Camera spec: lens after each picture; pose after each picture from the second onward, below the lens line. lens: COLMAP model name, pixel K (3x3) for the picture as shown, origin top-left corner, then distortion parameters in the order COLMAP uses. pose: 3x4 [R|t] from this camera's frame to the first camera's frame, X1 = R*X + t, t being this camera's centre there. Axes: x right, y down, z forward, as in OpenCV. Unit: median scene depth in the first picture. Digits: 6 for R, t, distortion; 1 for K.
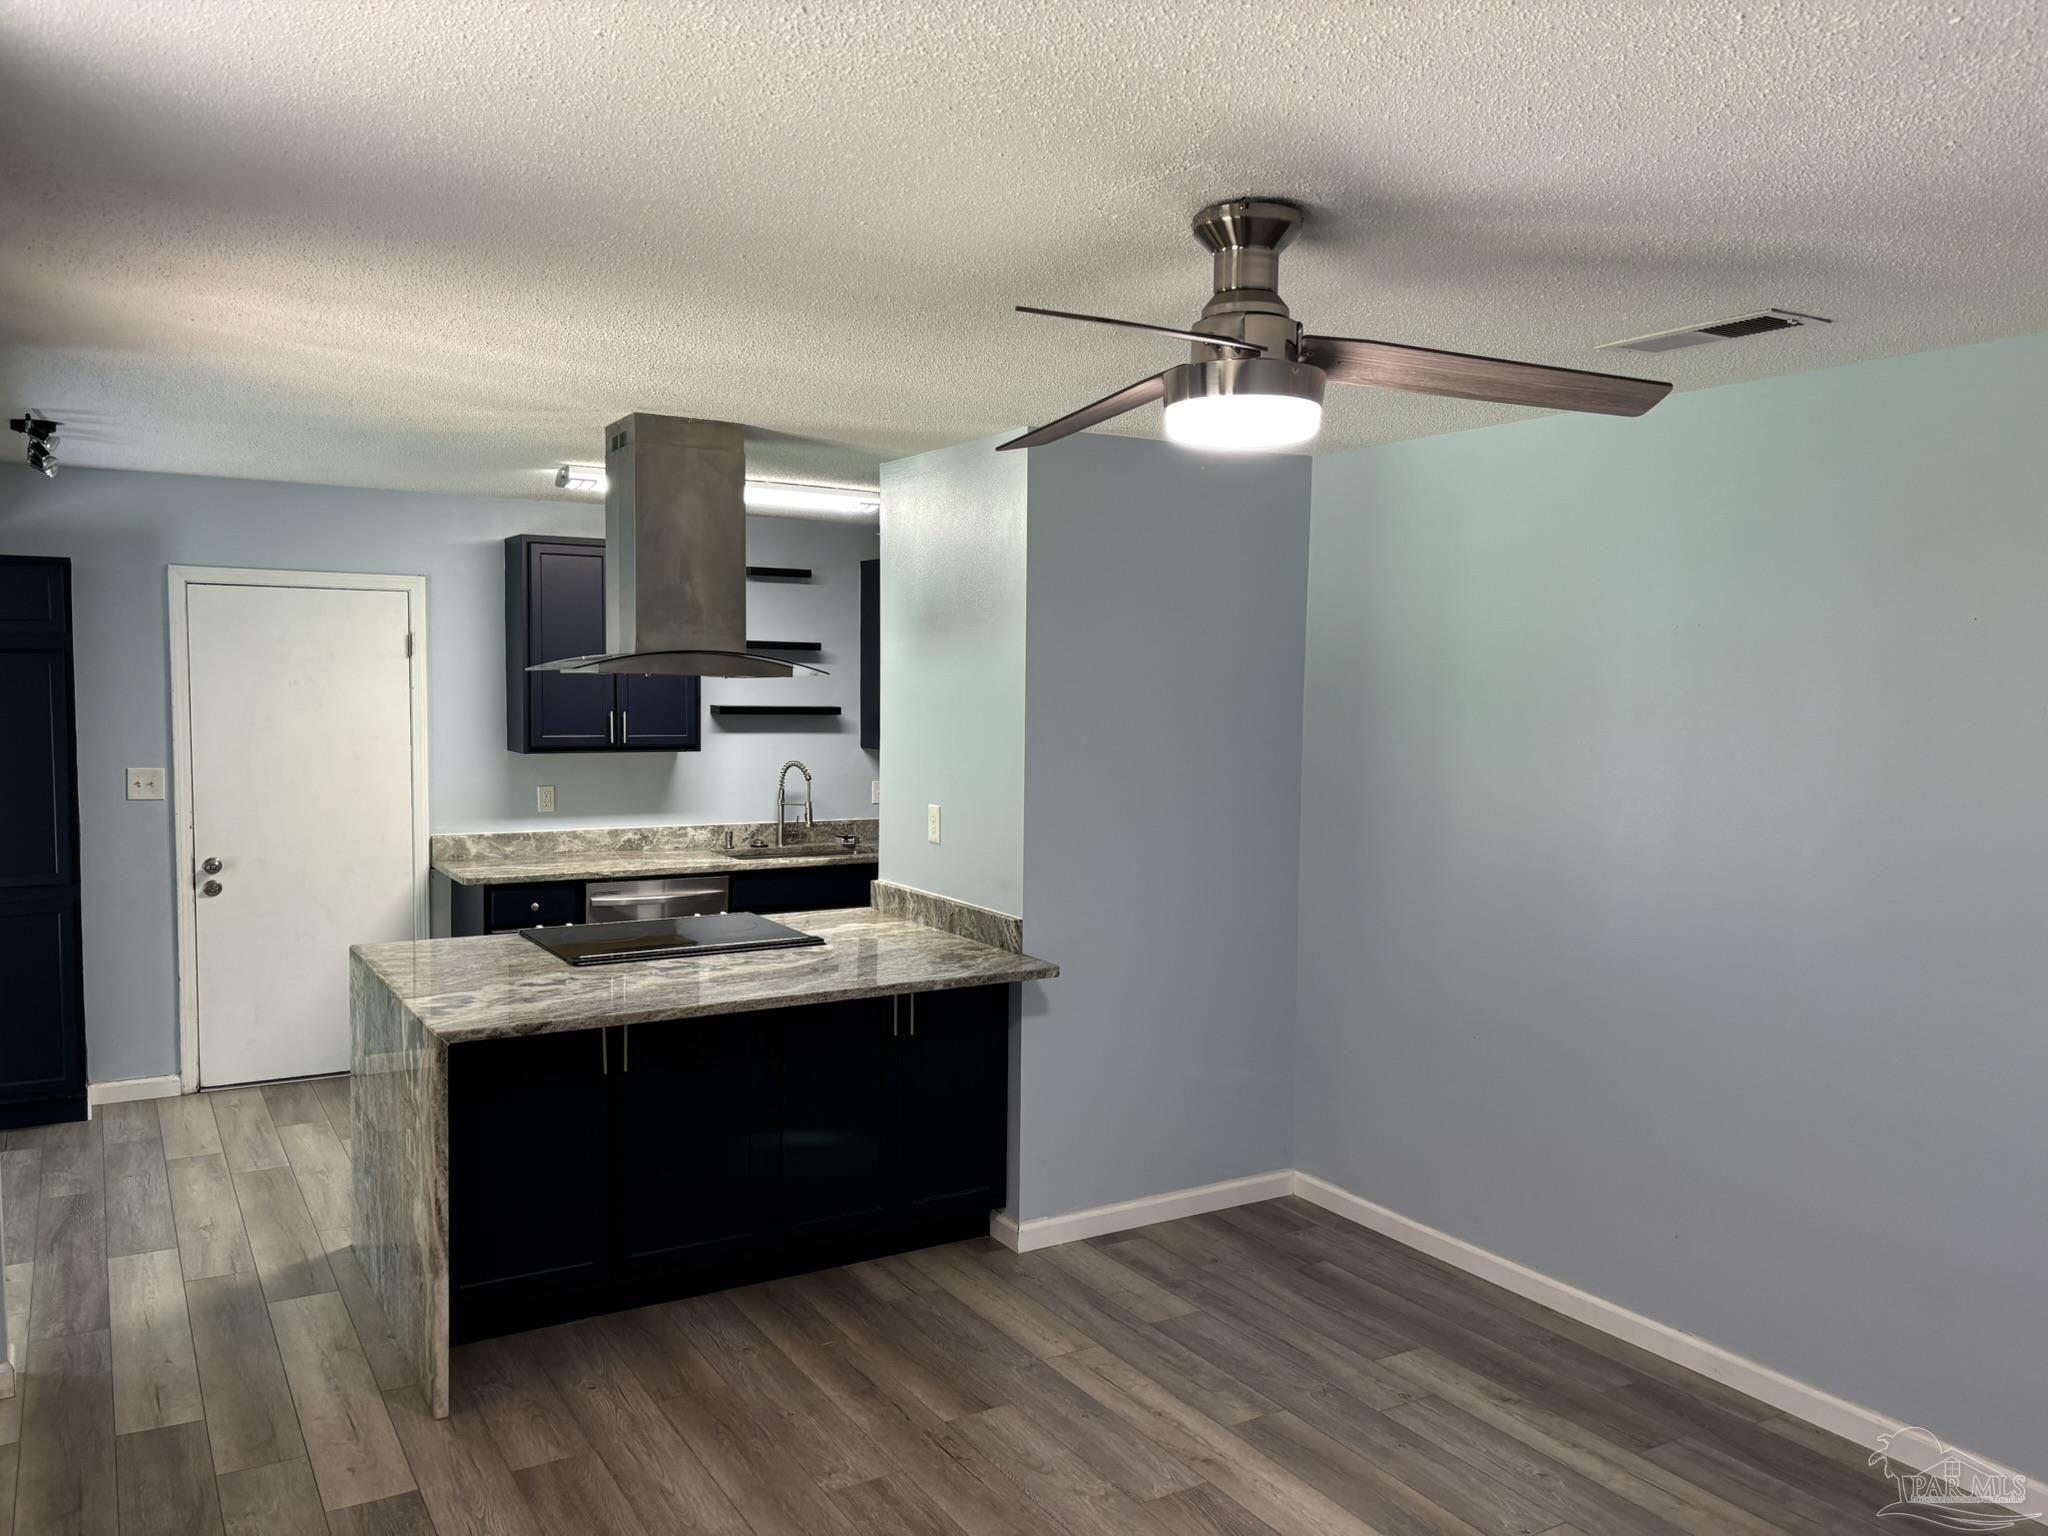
lens RADIAL K [[1552.1, 0, 1028.9], [0, 1552.1, 787.3], [0, 0, 1]] dist [0.049168, -0.055269]
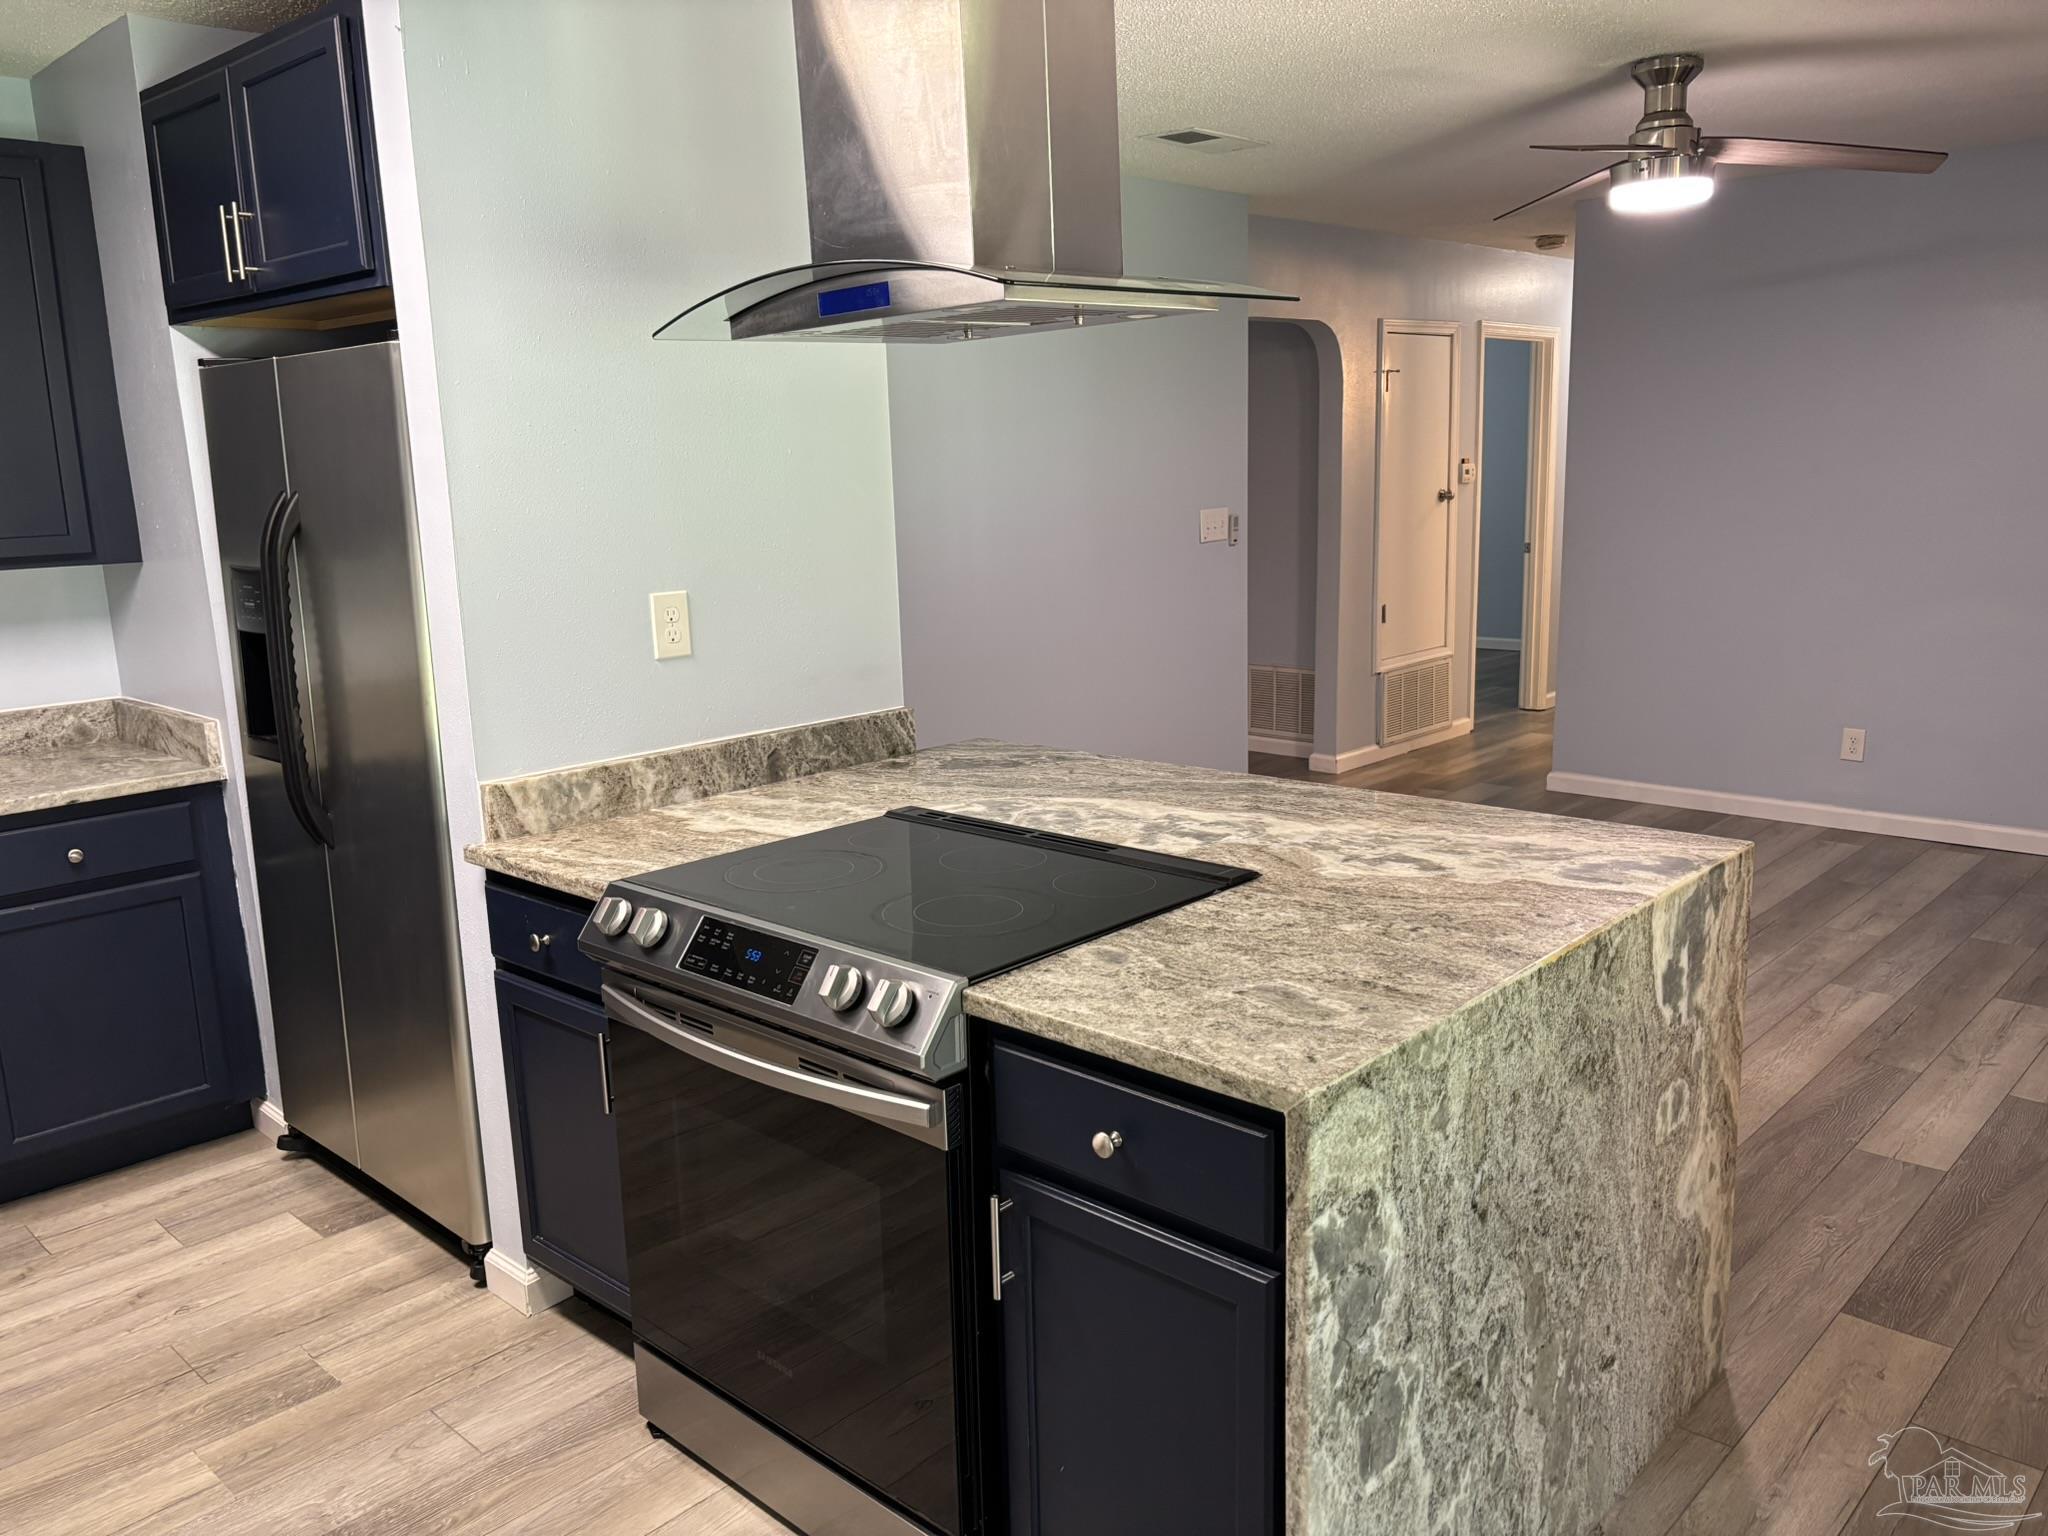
lens RADIAL K [[1552.1, 0, 1022.3], [0, 1552.1, 780.3], [0, 0, 1]] dist [0.049168, -0.055269]
pose [[-0.265014, -0.201688, 0.942915, -0.533268], [0.096612, 0.967405, 0.234080, -0.035902], [-0.959392, 0.153132, -0.236890, 0.833147]]
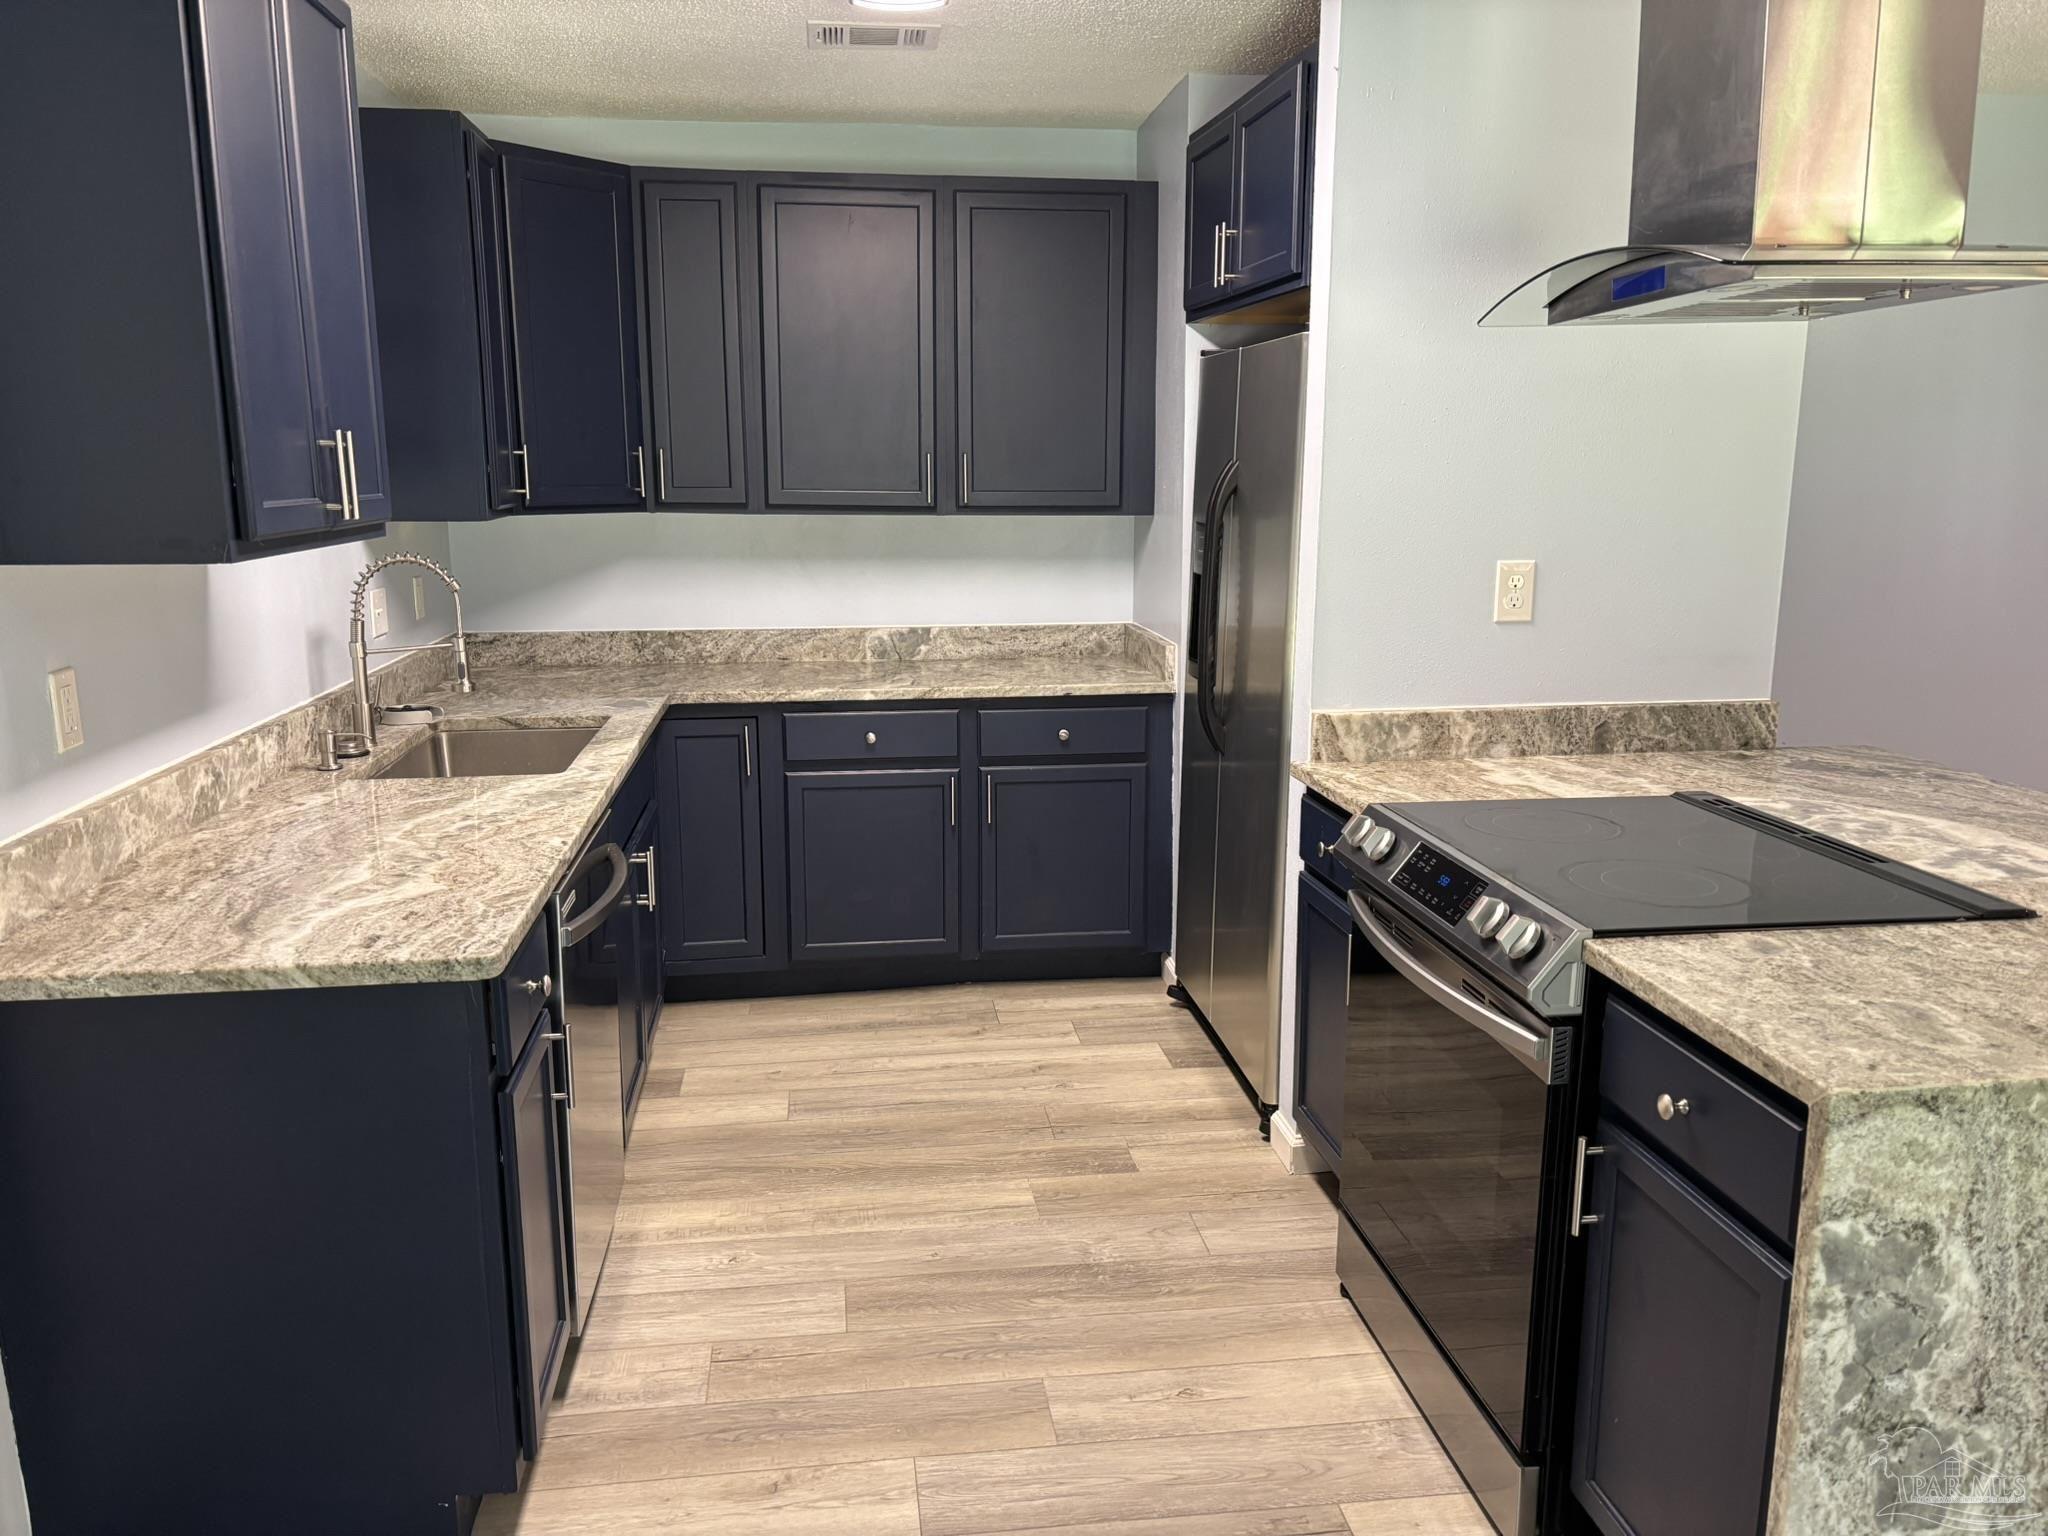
lens RADIAL K [[1552.1, 0, 1031.0], [0, 1552.1, 780.8], [0, 0, 1]] dist [0.049168, -0.055269]
pose [[0.397955, -0.199043, 0.895552, -0.578935], [0.072697, 0.979952, 0.185498, -0.026432], [-0.914520, -0.008716, 0.404446, 0.754038]]
